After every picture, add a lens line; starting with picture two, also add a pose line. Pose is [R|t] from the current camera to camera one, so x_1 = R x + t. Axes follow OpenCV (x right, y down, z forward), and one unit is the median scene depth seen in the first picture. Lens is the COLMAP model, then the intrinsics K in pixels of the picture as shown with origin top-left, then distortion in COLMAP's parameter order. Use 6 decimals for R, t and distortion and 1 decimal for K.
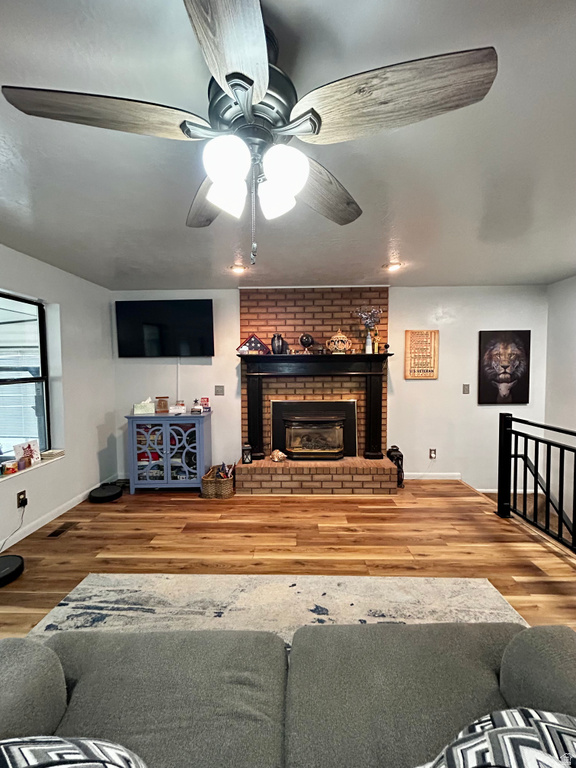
lens RADIAL K [[308.8, 0, 288.3], [0, 308.8, 382.3], [0, 0, 1]] dist [-0.002163, 0.000311]
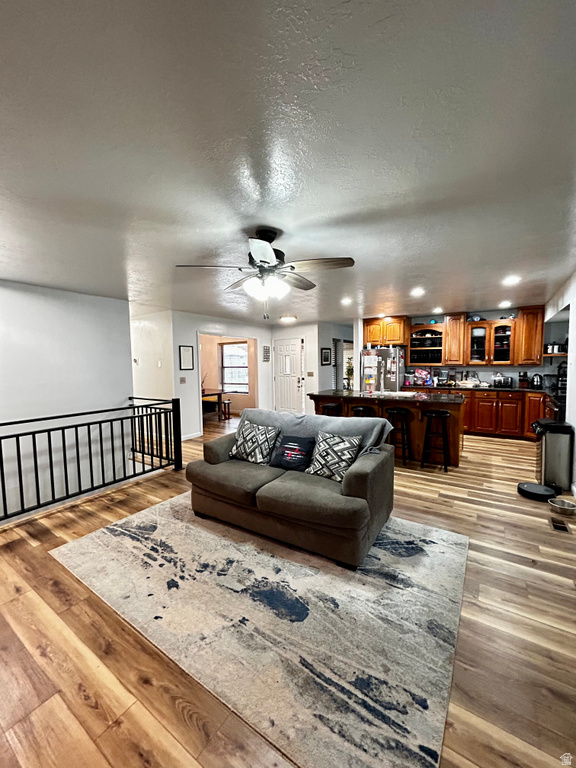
lens RADIAL K [[308.8, 0, 288.3], [0, 308.8, 382.3], [0, 0, 1]] dist [-0.002163, 0.000311]
pose [[-0.845961, -0.015072, 0.533031, -0.400850], [0.042268, 0.994560, 0.095205, -0.037512], [-0.531566, 0.103070, -0.840722, 0.783705]]
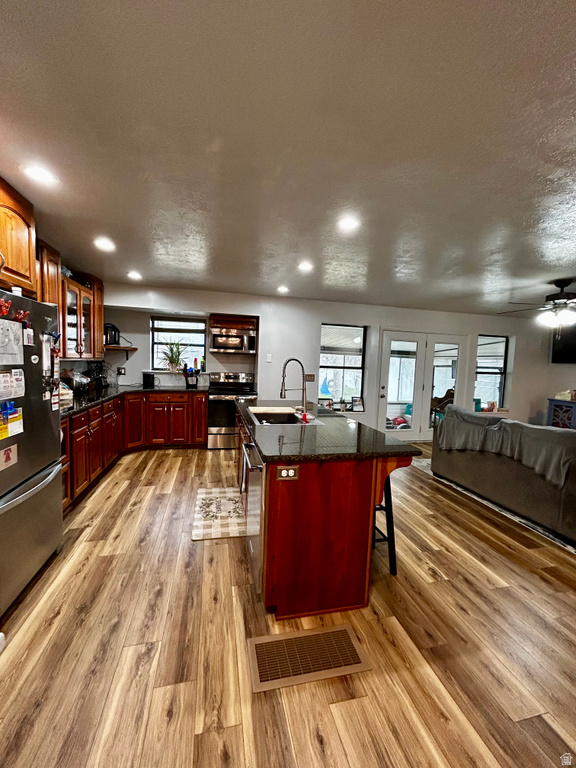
lens RADIAL K [[307.4, 0, 286.8], [0, 307.4, 383.5], [0, 0, 1]] dist [-0.000527, 0.000070]
pose [[0.253489, 0.089709, -0.963170, 0.658843], [-0.082278, 0.994082, 0.070934, 0.025810], [0.963833, 0.061266, 0.259370, -0.740339]]
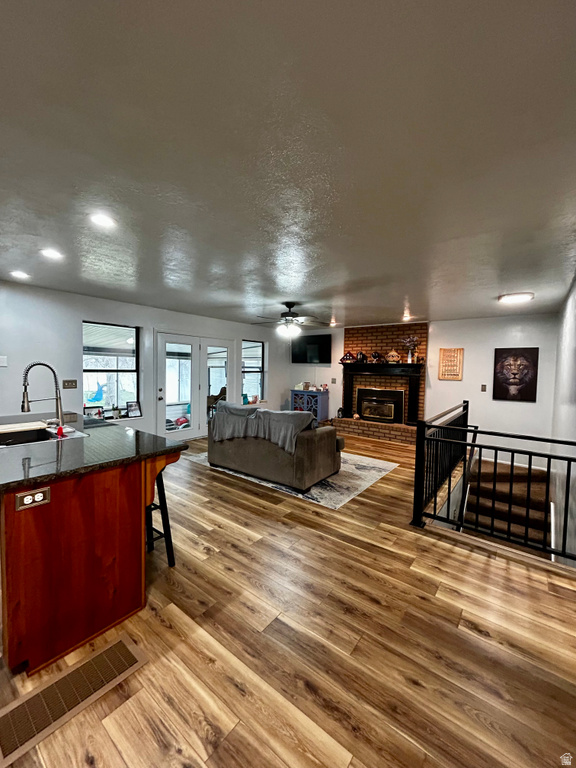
lens RADIAL K [[308.8, 0, 288.3], [0, 308.8, 382.3], [0, 0, 1]] dist [-0.002163, 0.000311]
pose [[0.804603, 0.052686, -0.591472, 0.713359], [-0.053182, 0.998447, 0.016592, 0.019347], [0.591427, 0.018105, 0.806155, -0.739634]]
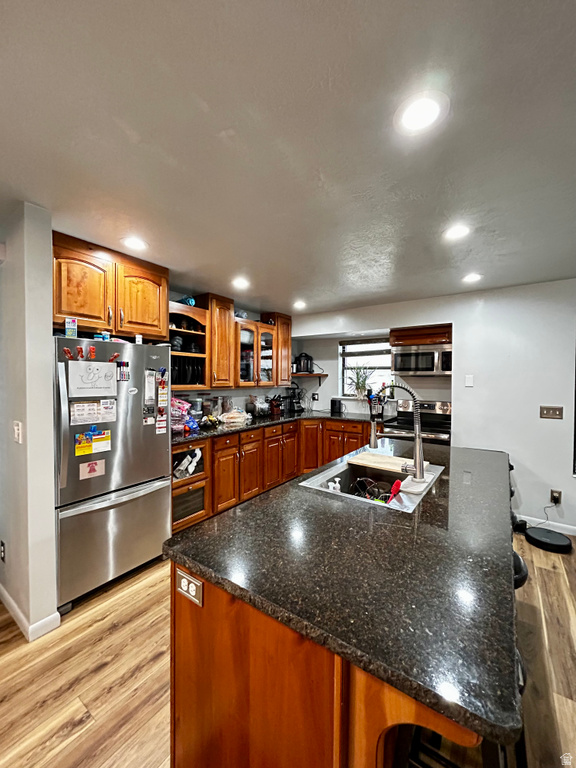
lens RADIAL K [[308.8, 0, 288.3], [0, 308.8, 382.3], [0, 0, 1]] dist [-0.002163, 0.000311]
pose [[-0.557758, 0.018258, -0.829803, 0.414967], [-0.037292, 0.998197, 0.047029, -0.001379], [0.829166, 0.057176, -0.556071, -0.418608]]
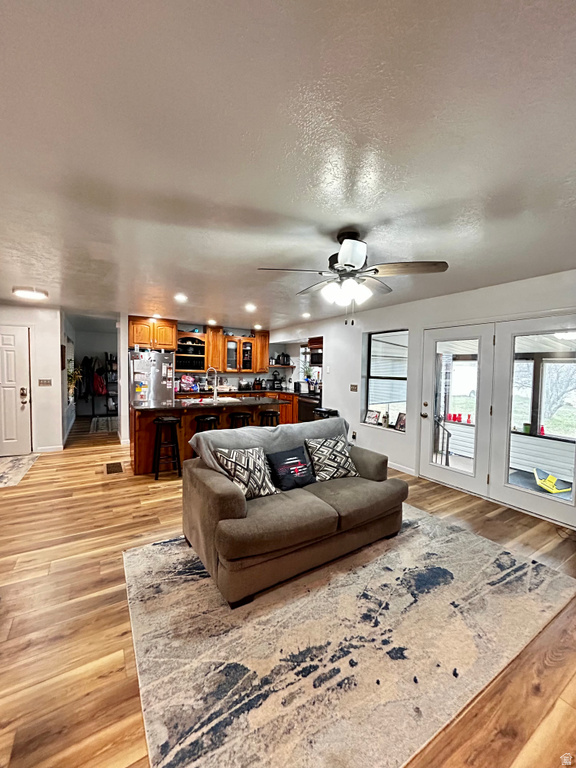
lens RADIAL K [[308.8, 0, 288.3], [0, 308.8, 382.3], [0, 0, 1]] dist [-0.002163, 0.000311]
pose [[-0.836743, 0.016170, -0.547357, 0.395342], [-0.035252, 0.995900, 0.083310, -0.042978], [0.546460, 0.089004, -0.832742, 0.712144]]
